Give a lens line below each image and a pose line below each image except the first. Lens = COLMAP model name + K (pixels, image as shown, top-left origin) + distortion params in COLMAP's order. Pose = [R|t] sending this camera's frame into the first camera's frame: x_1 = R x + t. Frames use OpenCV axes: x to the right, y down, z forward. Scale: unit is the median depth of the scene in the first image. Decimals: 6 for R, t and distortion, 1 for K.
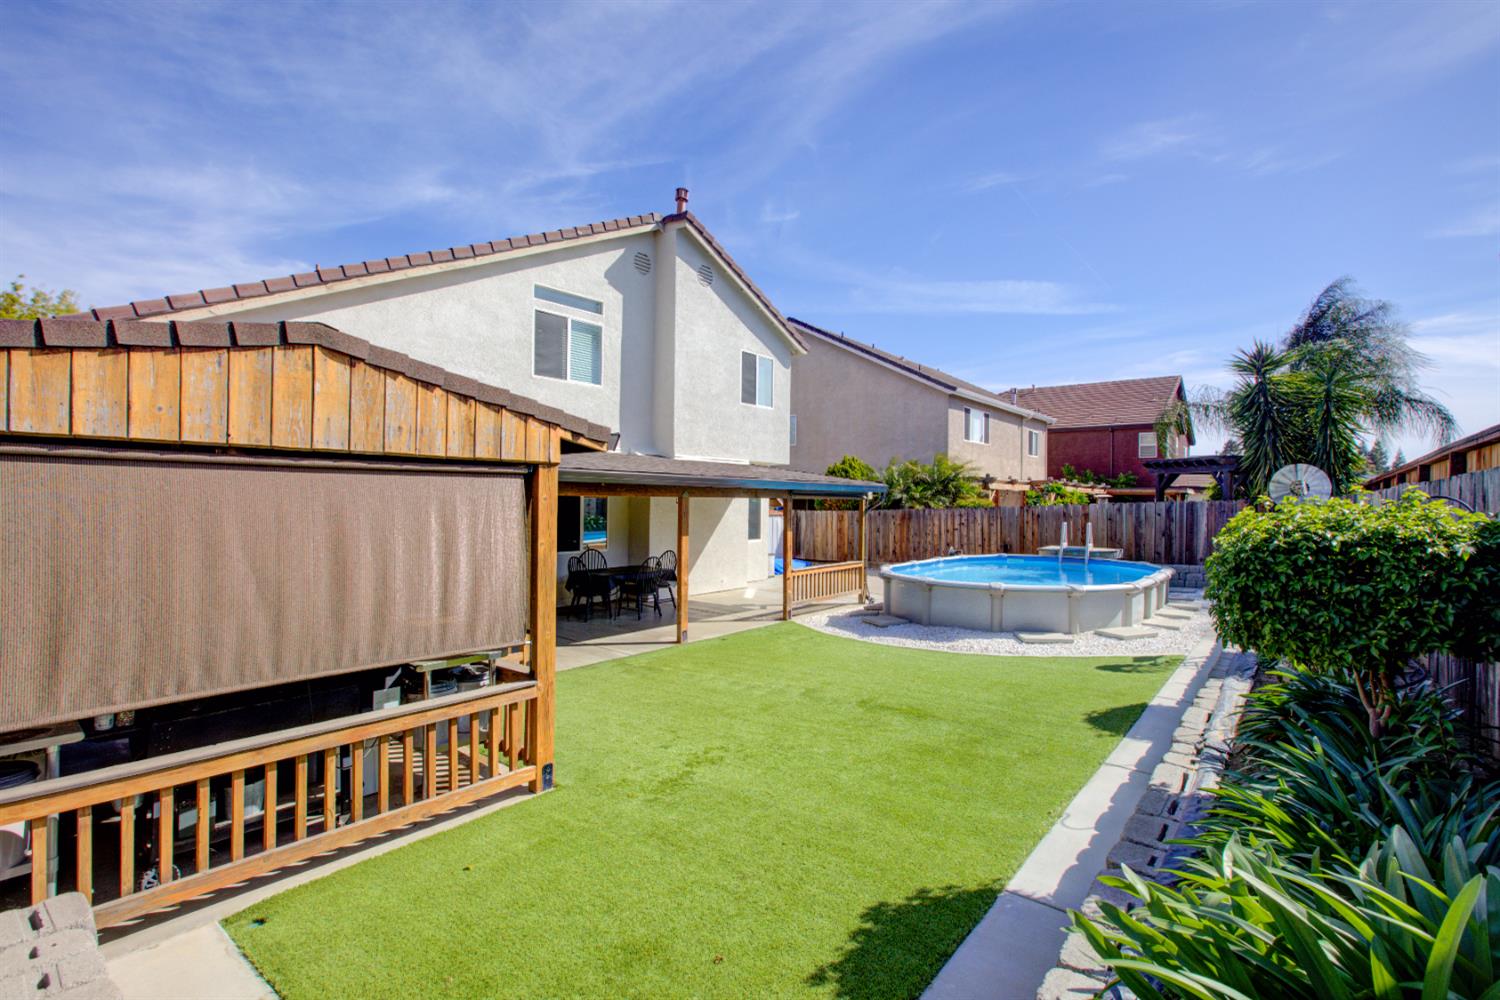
lens RADIAL K [[682.0, 0, 759.4], [0, 682.0, 495.4], [0, 0, 1]] dist [-0.005092, -0.000045]
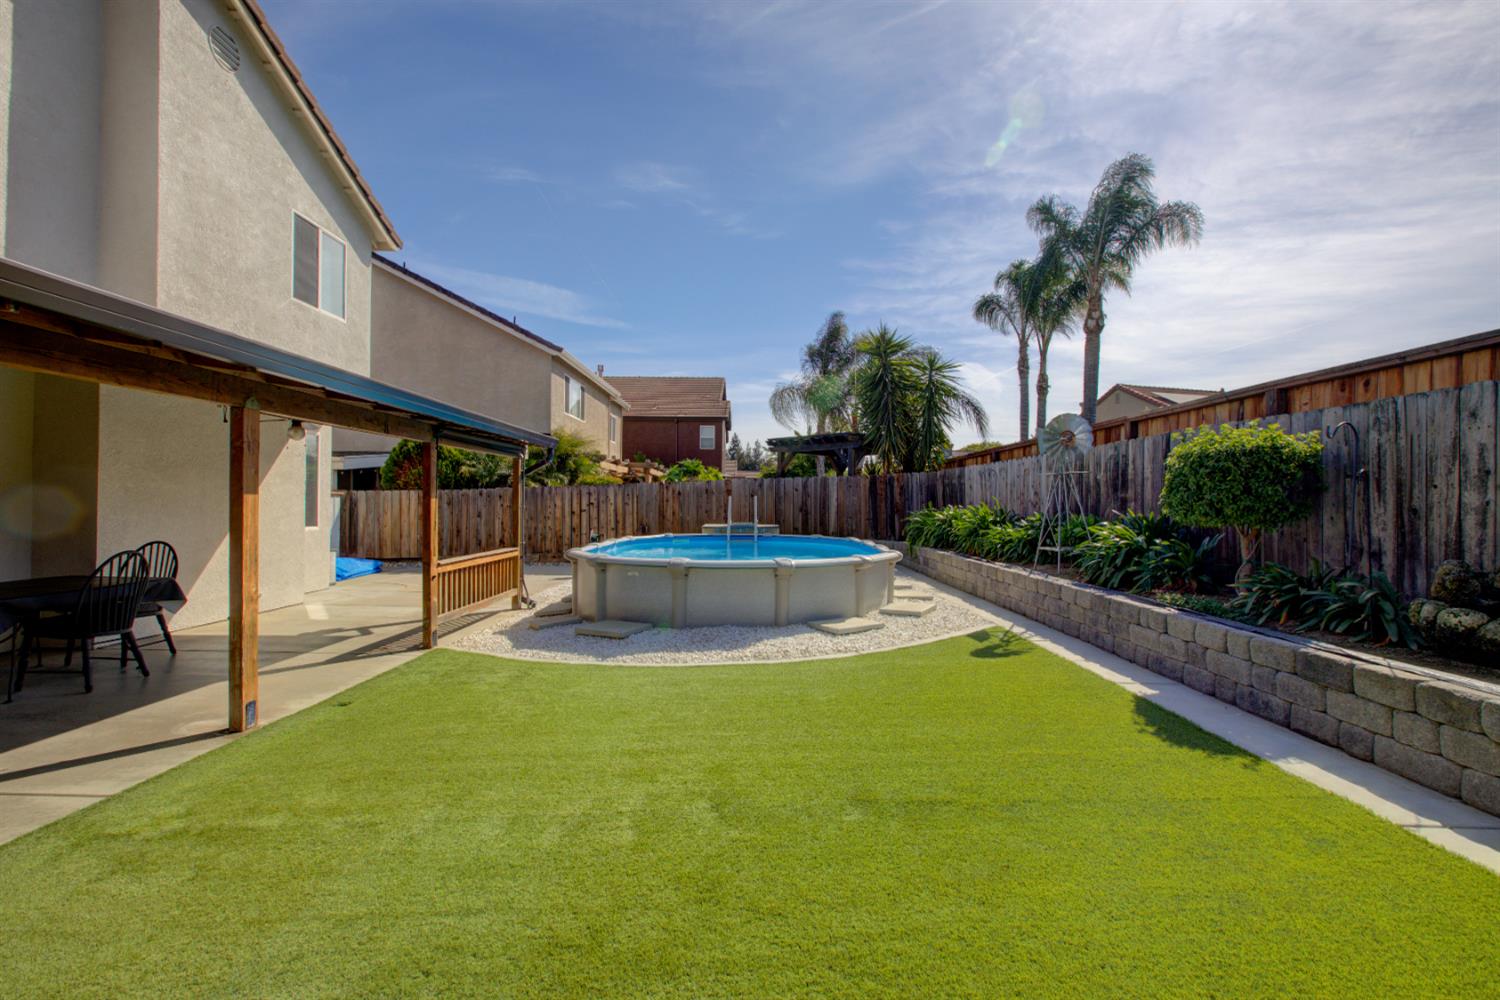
lens RADIAL K [[677.4, 0, 752.7], [0, 677.4, 505.2], [0, 0, 1]] dist [-0.005229, -0.000022]
pose [[0.783408, -0.007216, 0.621466, -0.077679], [-0.003300, 0.999870, 0.015769, 0.035469], [-0.621499, -0.014405, 0.783282, 0.267588]]
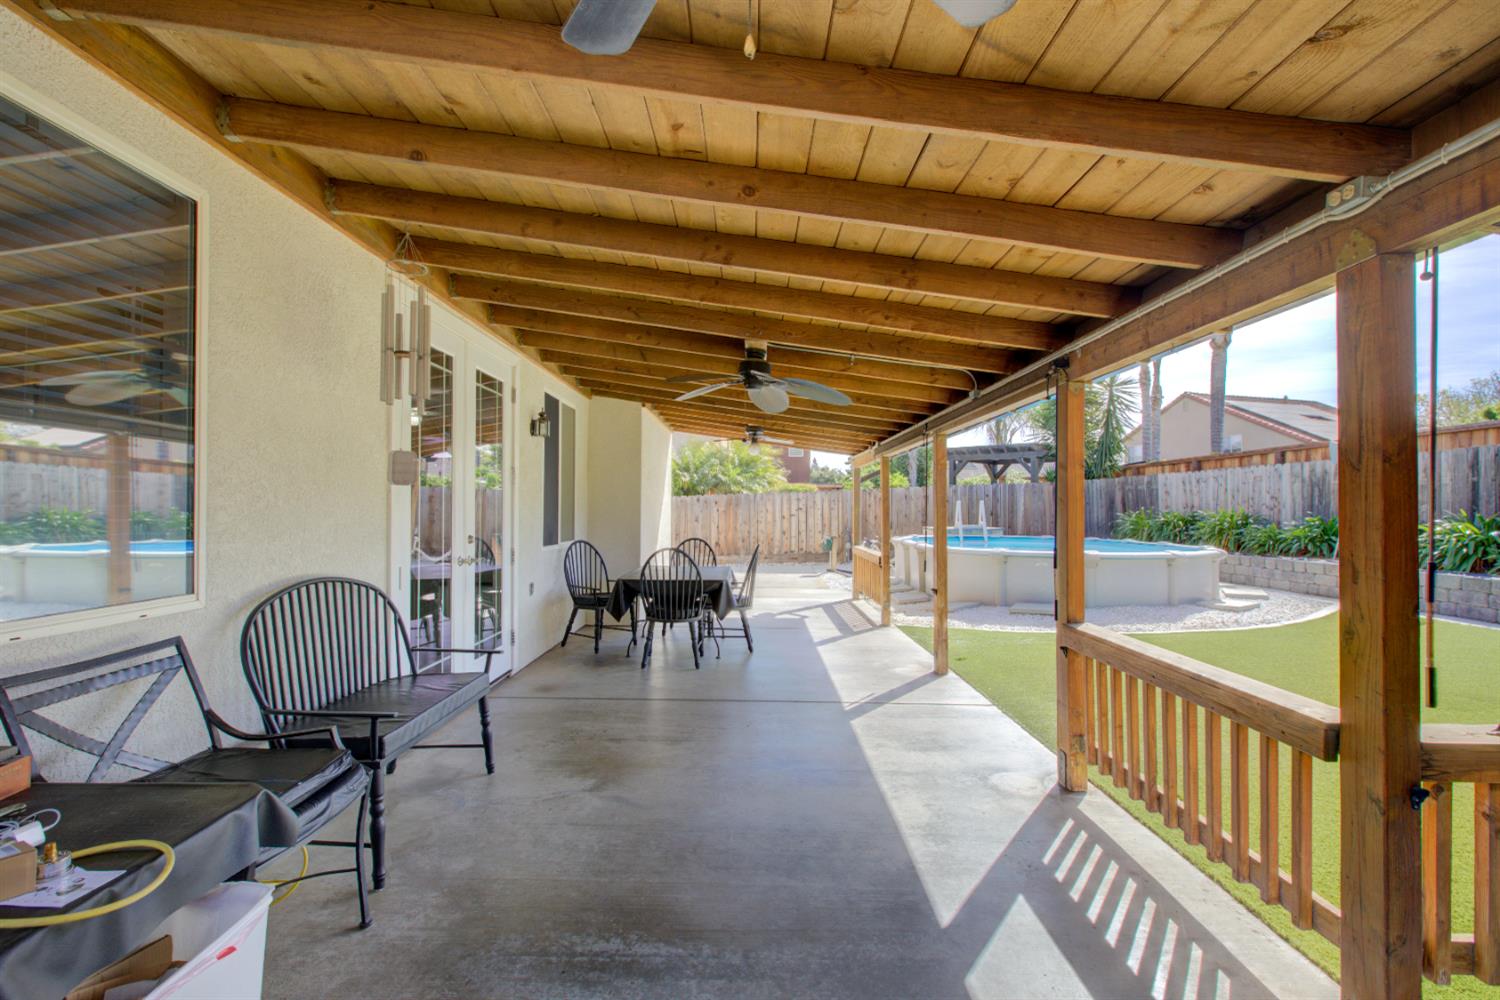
lens RADIAL K [[692.3, 0, 755.8], [0, 692.3, 505.3], [0, 0, 1]] dist [-0.002287, 0.000332]
pose [[0.777593, -0.004093, 0.628754, -0.395204], [-0.000056, 0.999978, 0.006579, 0.036940], [-0.628768, -0.005151, 0.777576, 0.380688]]
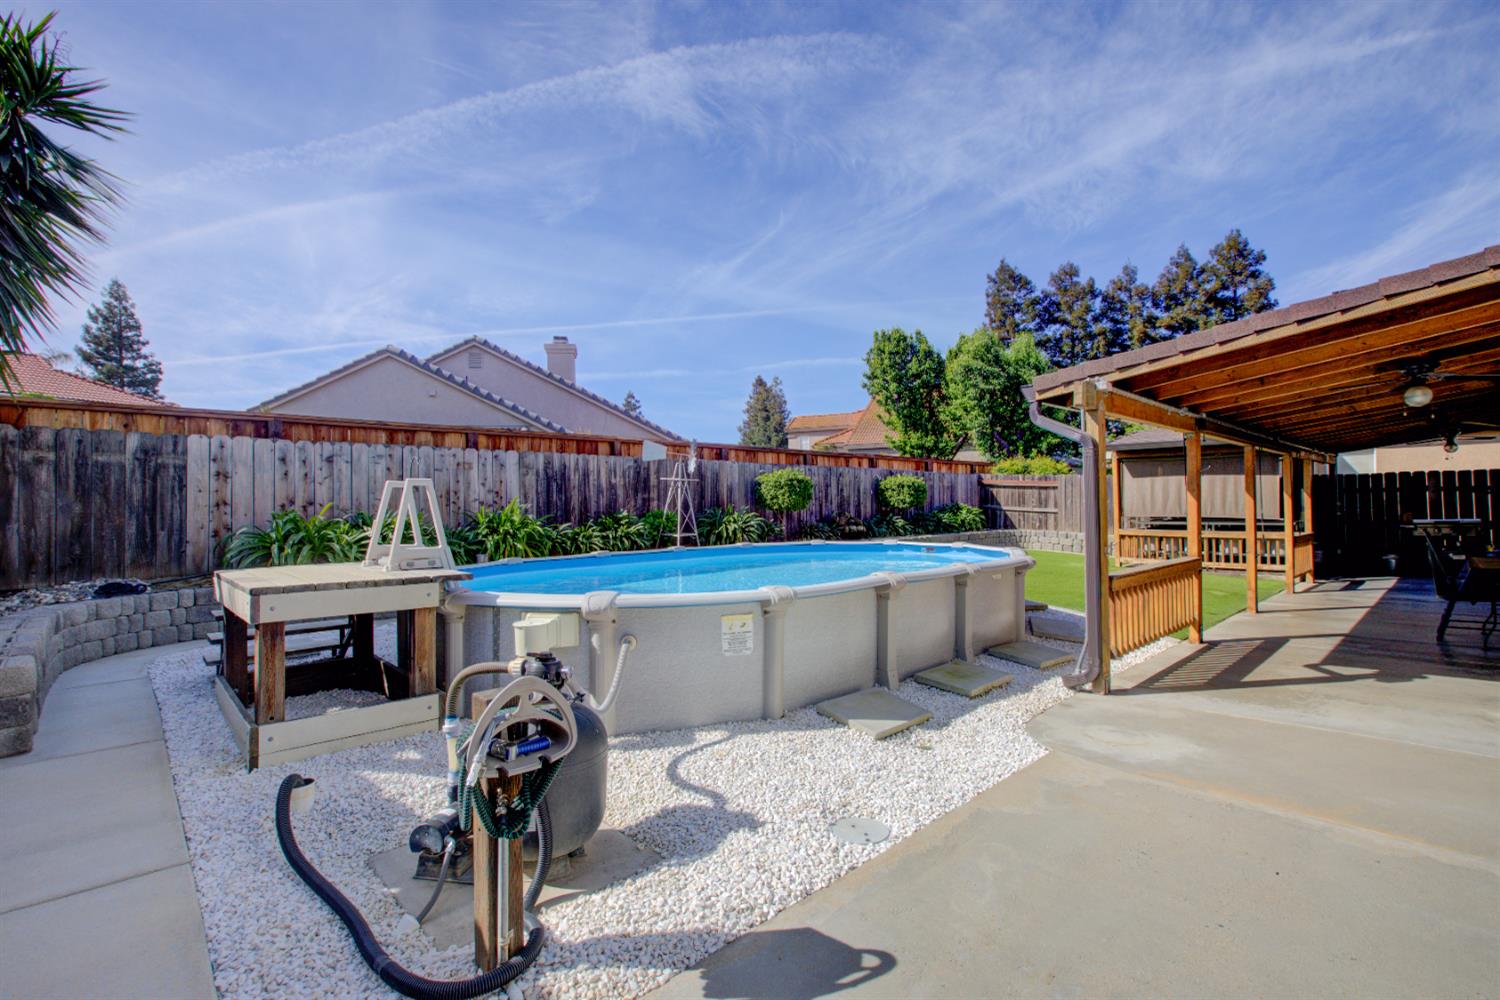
lens RADIAL K [[688.3, 0, 761.0], [0, 688.3, 504.7], [0, 0, 1]] dist [-0.002357, 0.000124]
pose [[-0.992169, 0.005761, 0.124768, 0.259087], [0.004683, 0.999949, -0.008938, 0.051223], [-0.124814, -0.008284, -0.992146, 1.214034]]
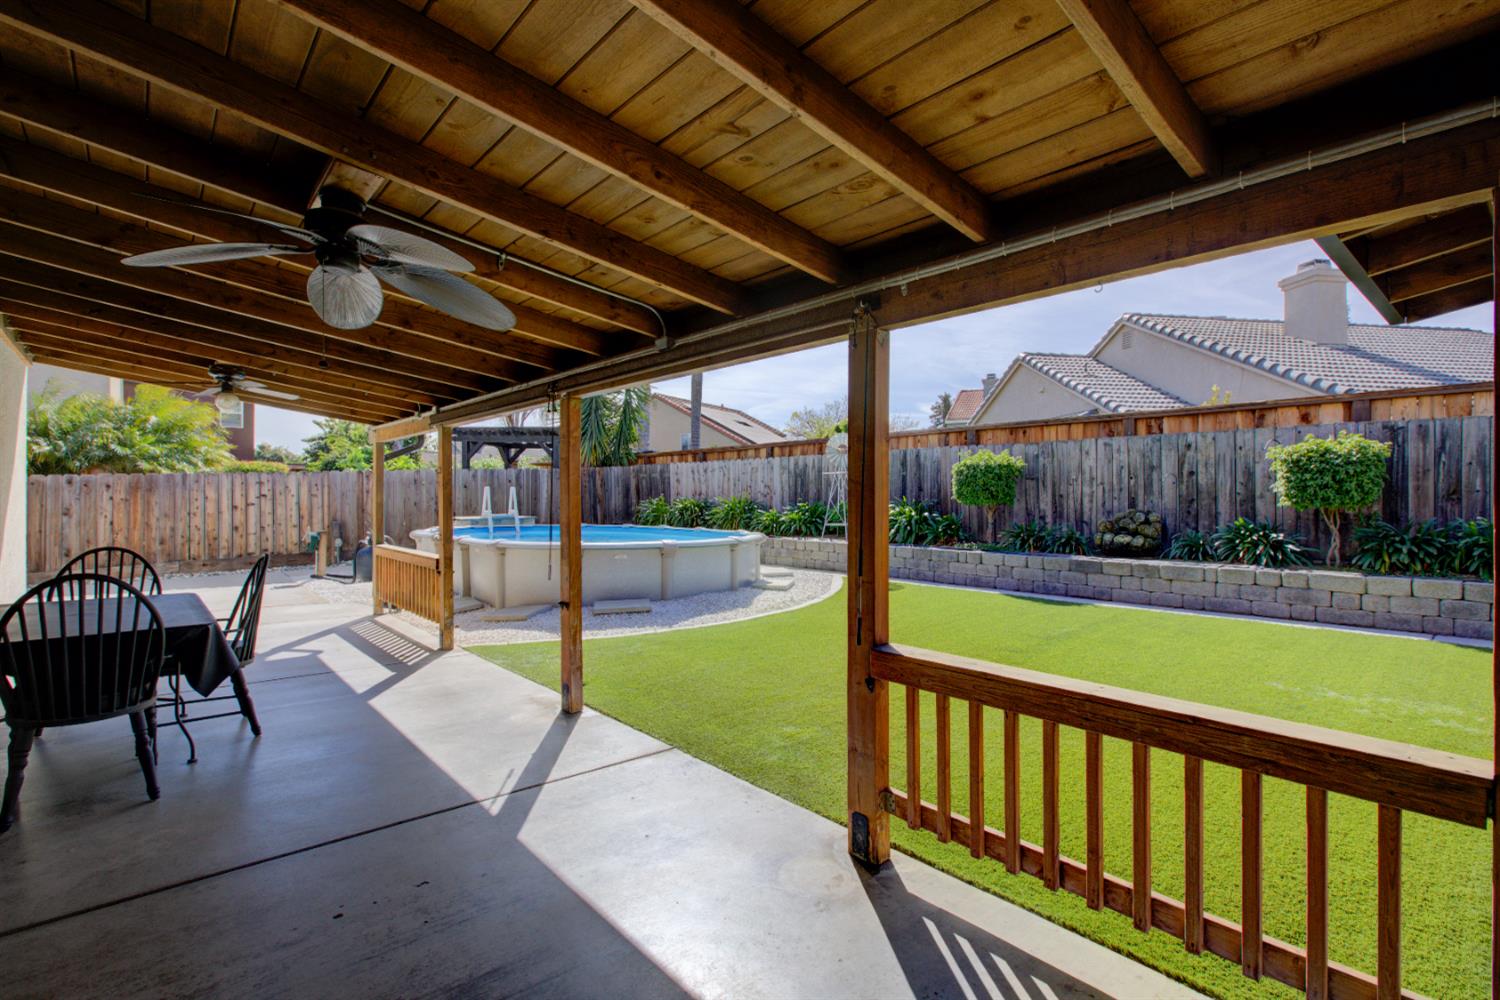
lens RADIAL K [[688.7, 0, 748.4], [0, 688.7, 497.0], [0, 0, 1]] dist [-0.004809, -0.000048]
pose [[0.169954, -0.009046, 0.985410, -0.347242], [-0.008098, 0.999911, 0.010576, 0.038251], [-0.985419, -0.009777, 0.169866, 0.492978]]
